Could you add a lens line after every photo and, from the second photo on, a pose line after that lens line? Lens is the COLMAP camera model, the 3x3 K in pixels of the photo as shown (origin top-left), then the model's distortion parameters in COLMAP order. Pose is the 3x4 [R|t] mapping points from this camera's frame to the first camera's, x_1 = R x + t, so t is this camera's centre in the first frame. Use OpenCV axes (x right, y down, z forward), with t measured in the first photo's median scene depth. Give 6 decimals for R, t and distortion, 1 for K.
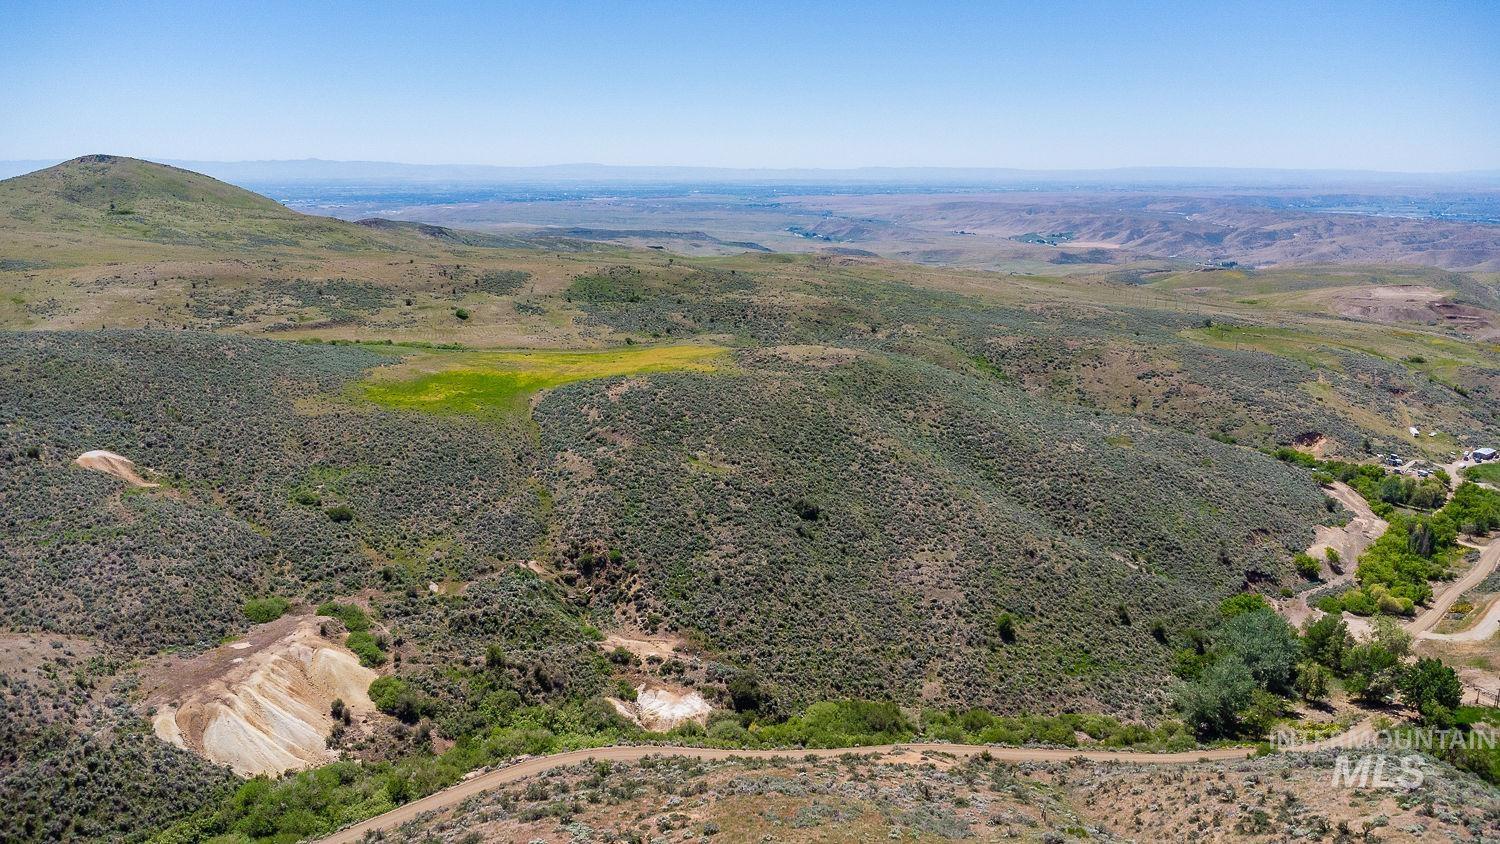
lens RADIAL K [[1094.0, 0, 752.8], [0, 1094.0, 417.7], [0, 0, 1]] dist [0.038757, -0.050680]
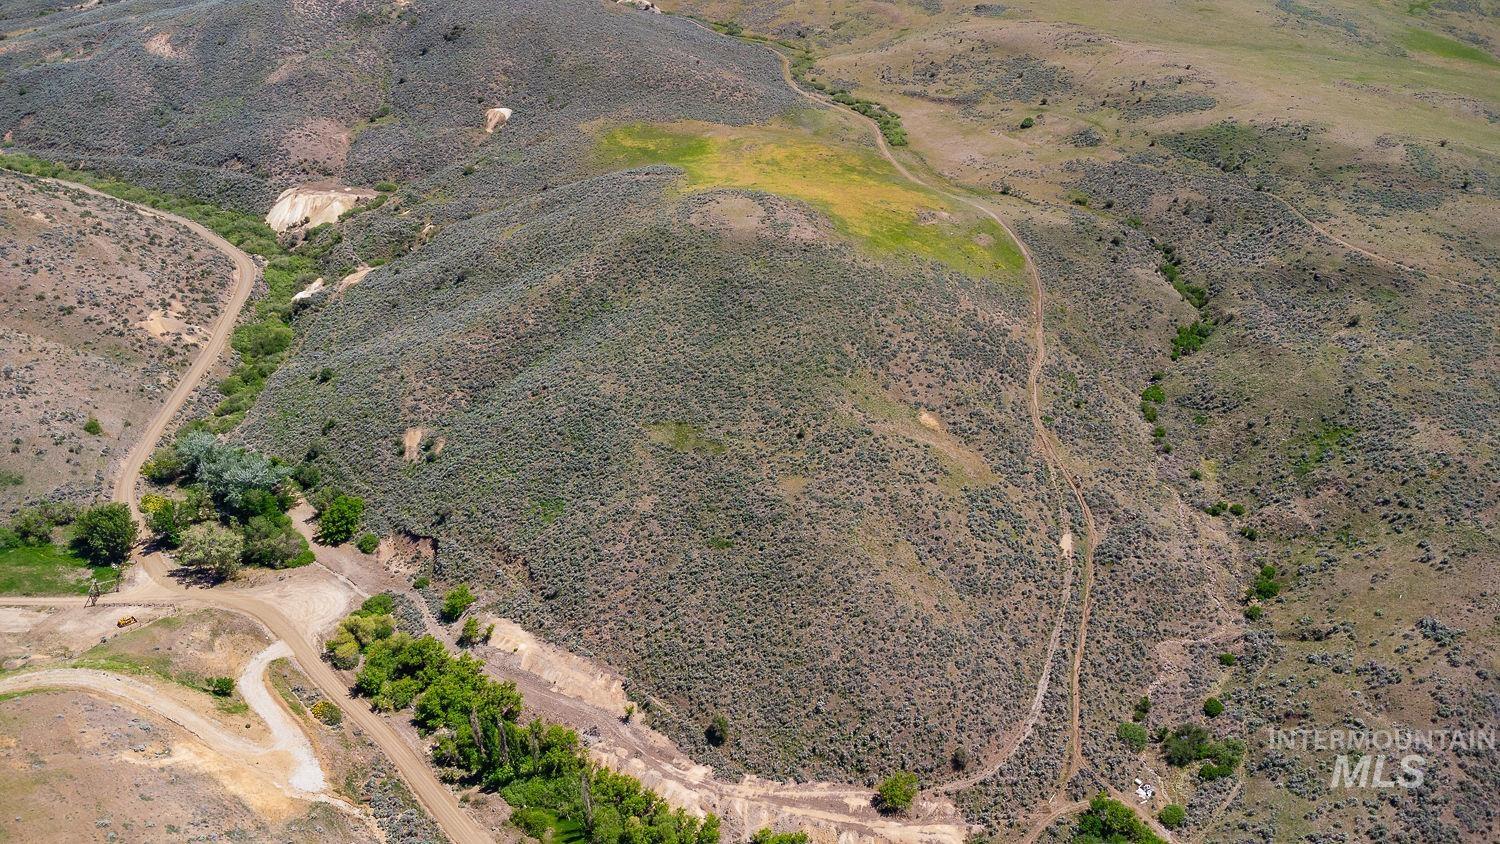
lens RADIAL K [[1086.7, 0, 751.7], [0, 1086.7, 422.5], [0, 0, 1]] dist [0.055209, -0.081305]
pose [[-0.010416, 0.471046, -0.882047, 1.433837], [-0.229427, 0.857437, 0.460613, -0.503108], [0.973270, 0.207163, 0.099140, 1.369559]]
